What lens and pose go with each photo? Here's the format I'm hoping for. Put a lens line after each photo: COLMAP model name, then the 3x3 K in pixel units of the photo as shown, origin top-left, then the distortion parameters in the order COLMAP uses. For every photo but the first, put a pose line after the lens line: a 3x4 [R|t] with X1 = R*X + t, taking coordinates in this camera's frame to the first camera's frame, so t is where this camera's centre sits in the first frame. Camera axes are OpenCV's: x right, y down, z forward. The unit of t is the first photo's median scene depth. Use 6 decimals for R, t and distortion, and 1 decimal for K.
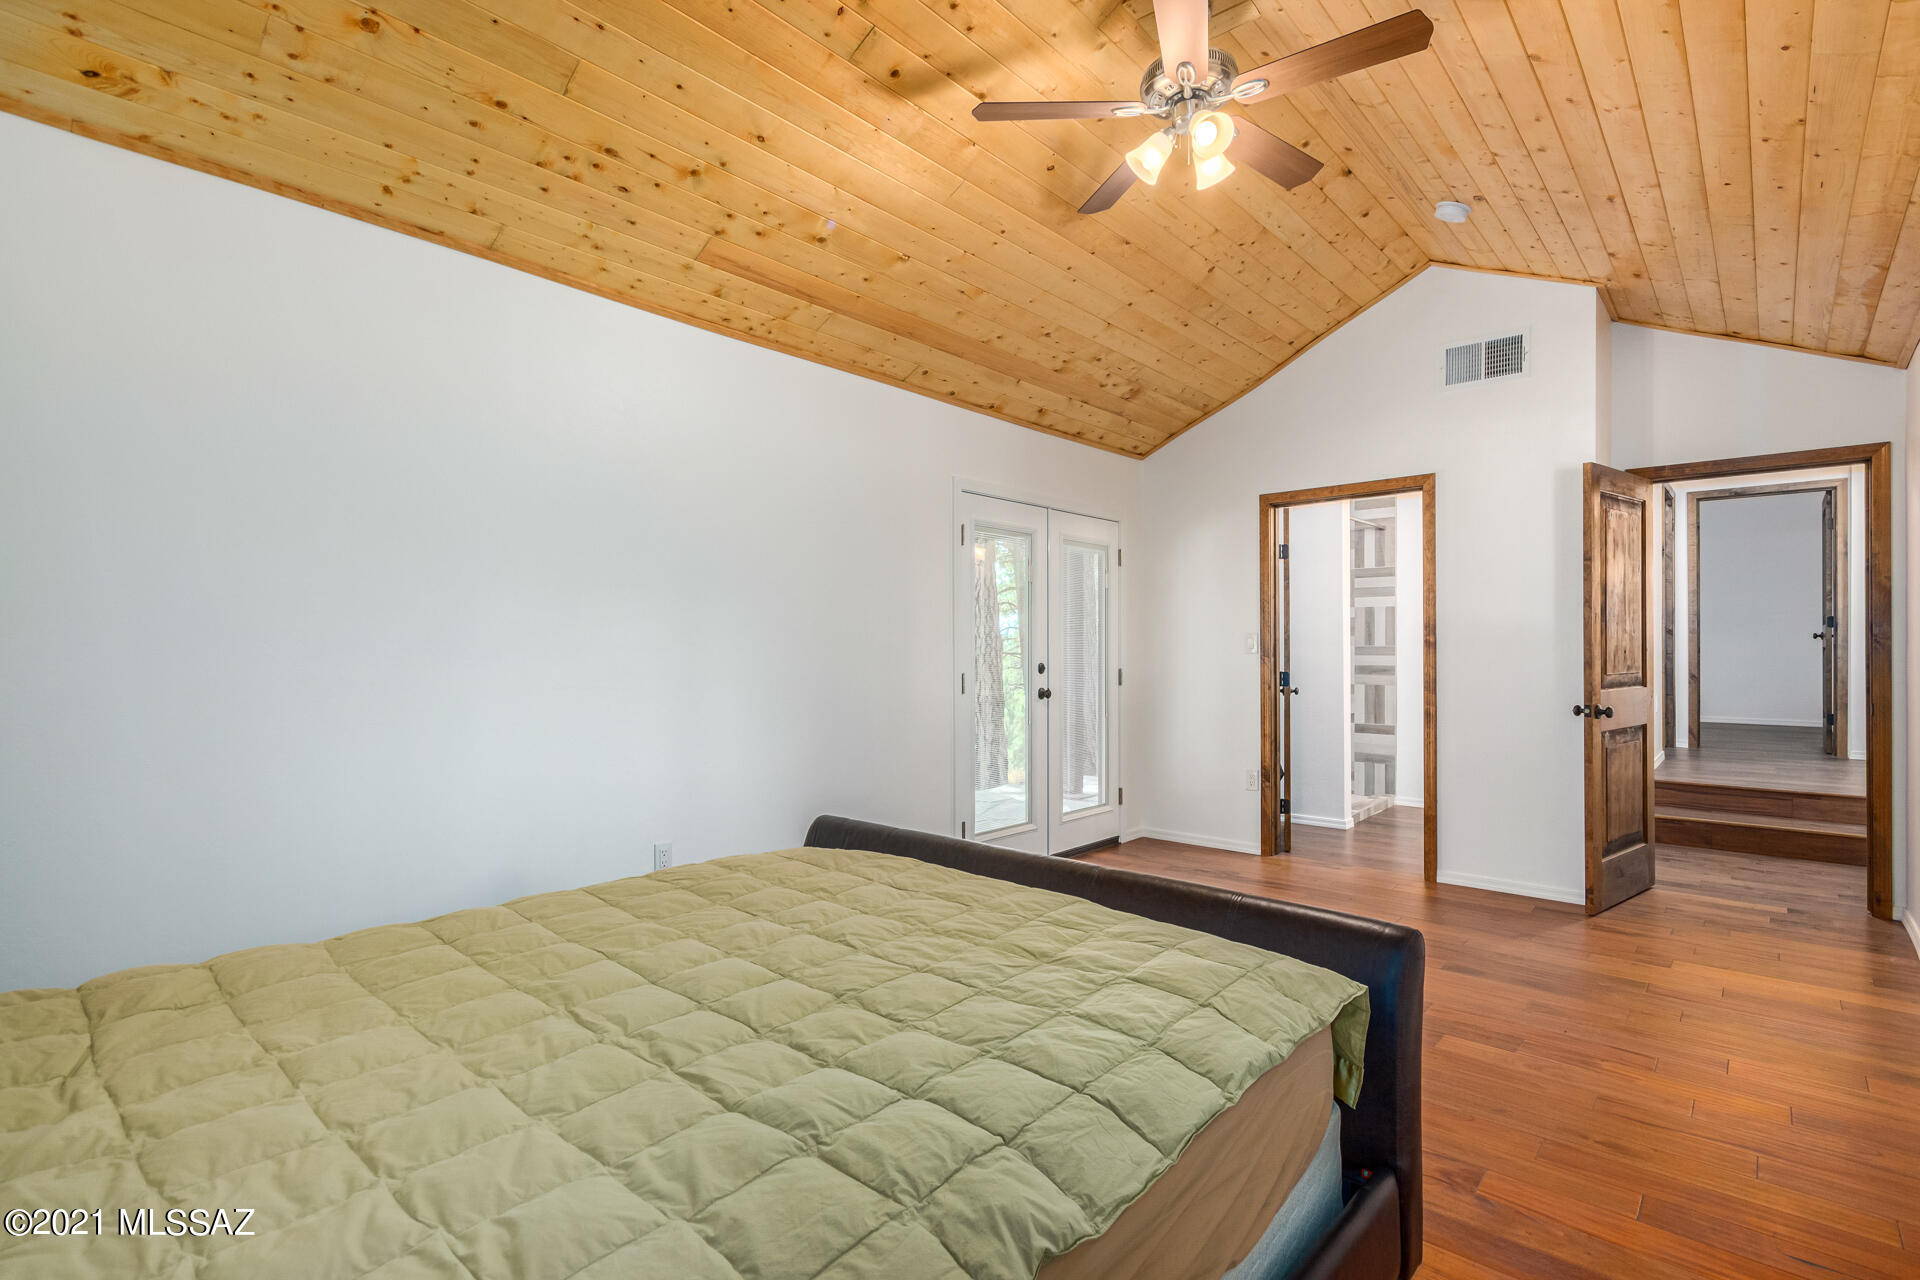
lens RADIAL K [[900.5, 0, 971.1], [0, 900.5, 643.5], [0, 0, 1]] dist [-0.002618, -0.000689]
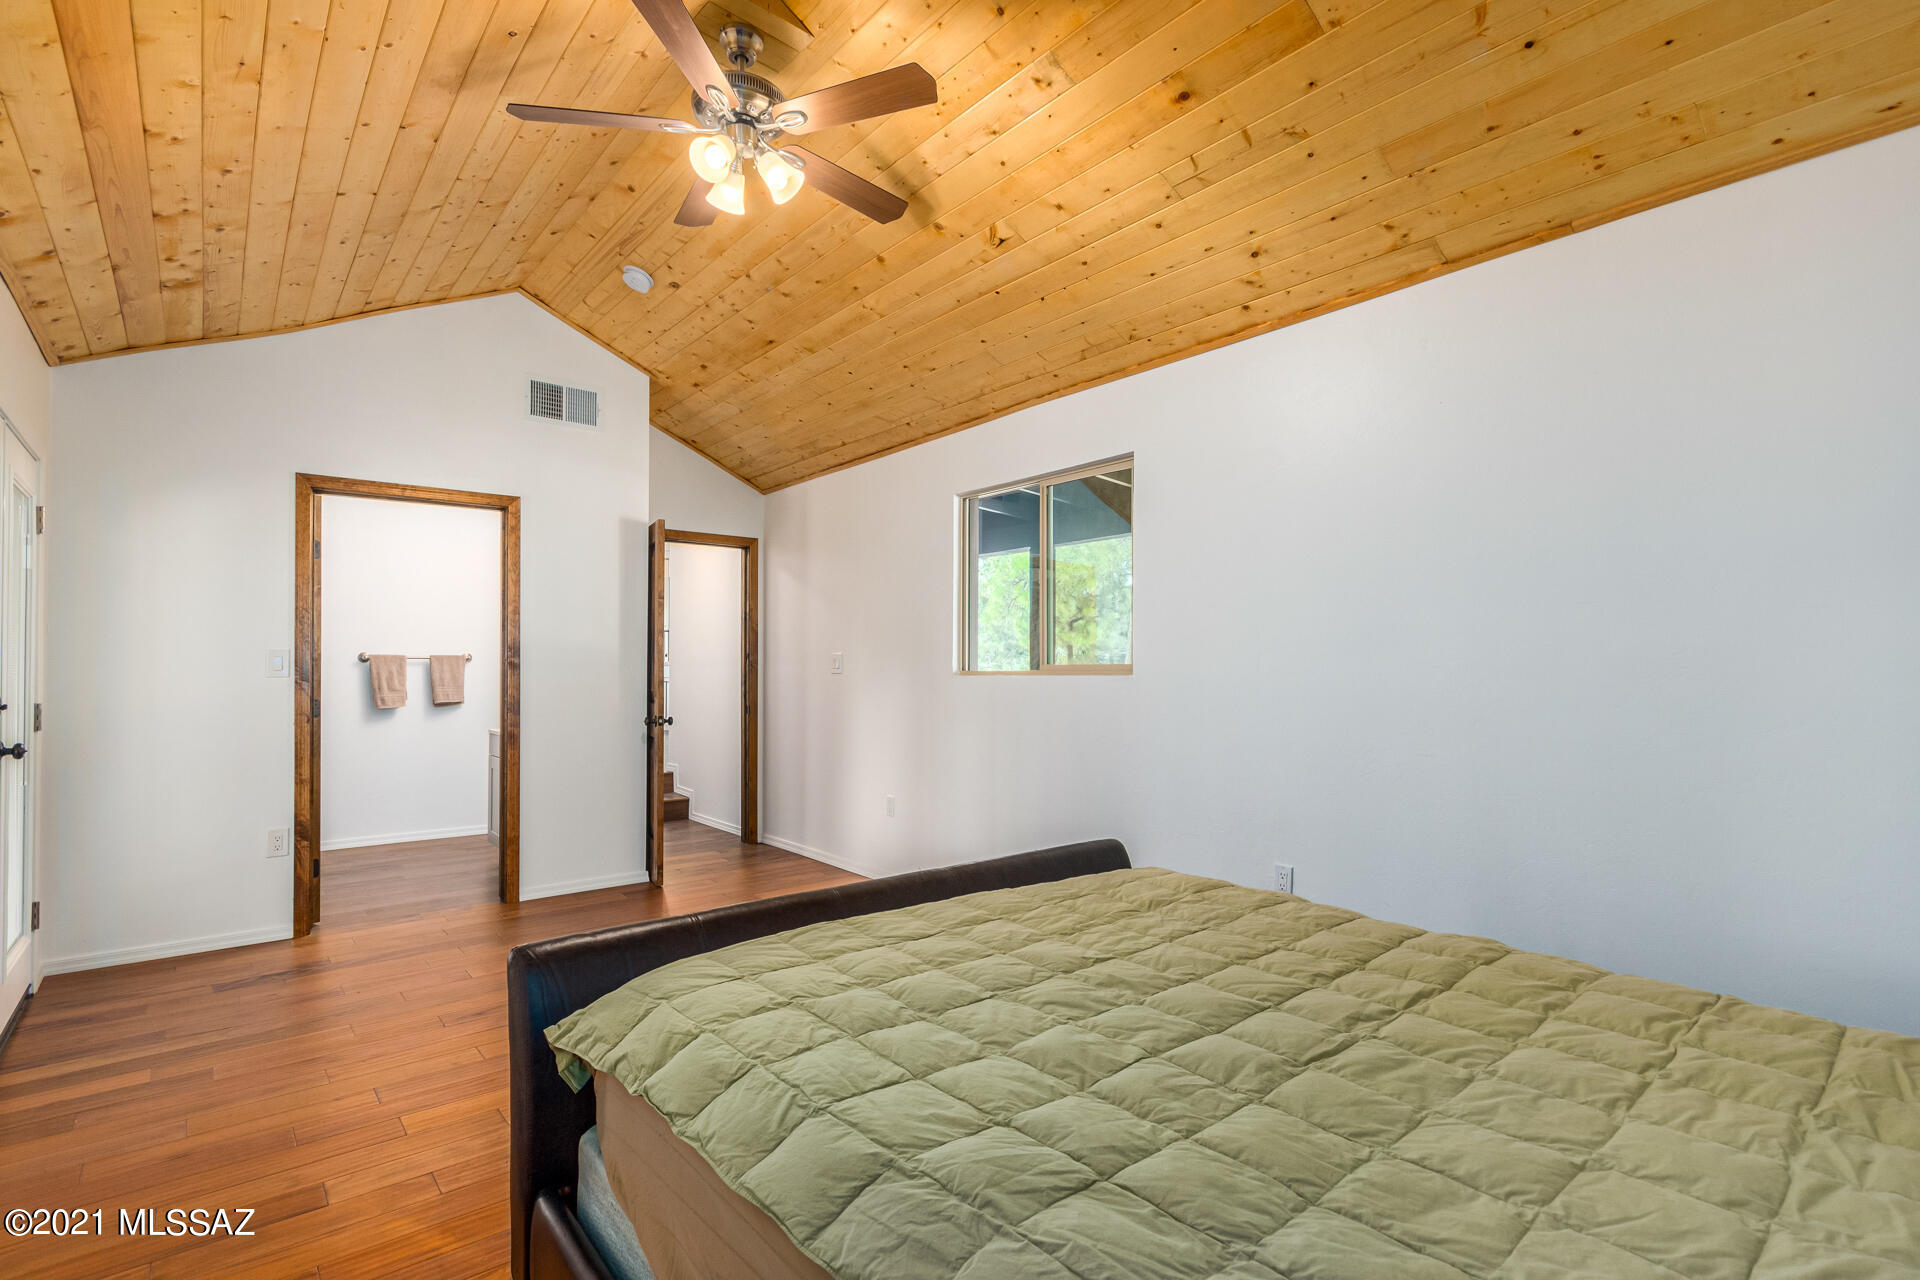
lens RADIAL K [[900.5, 0, 969.2], [0, 900.5, 654.1], [0, 0, 1]] dist [-0.002618, -0.000689]
pose [[0.141570, 0.018350, 0.989758, -0.418633], [-0.005905, 0.999826, -0.017692, 0.002623], [-0.989911, -0.003340, 0.141654, 0.359627]]
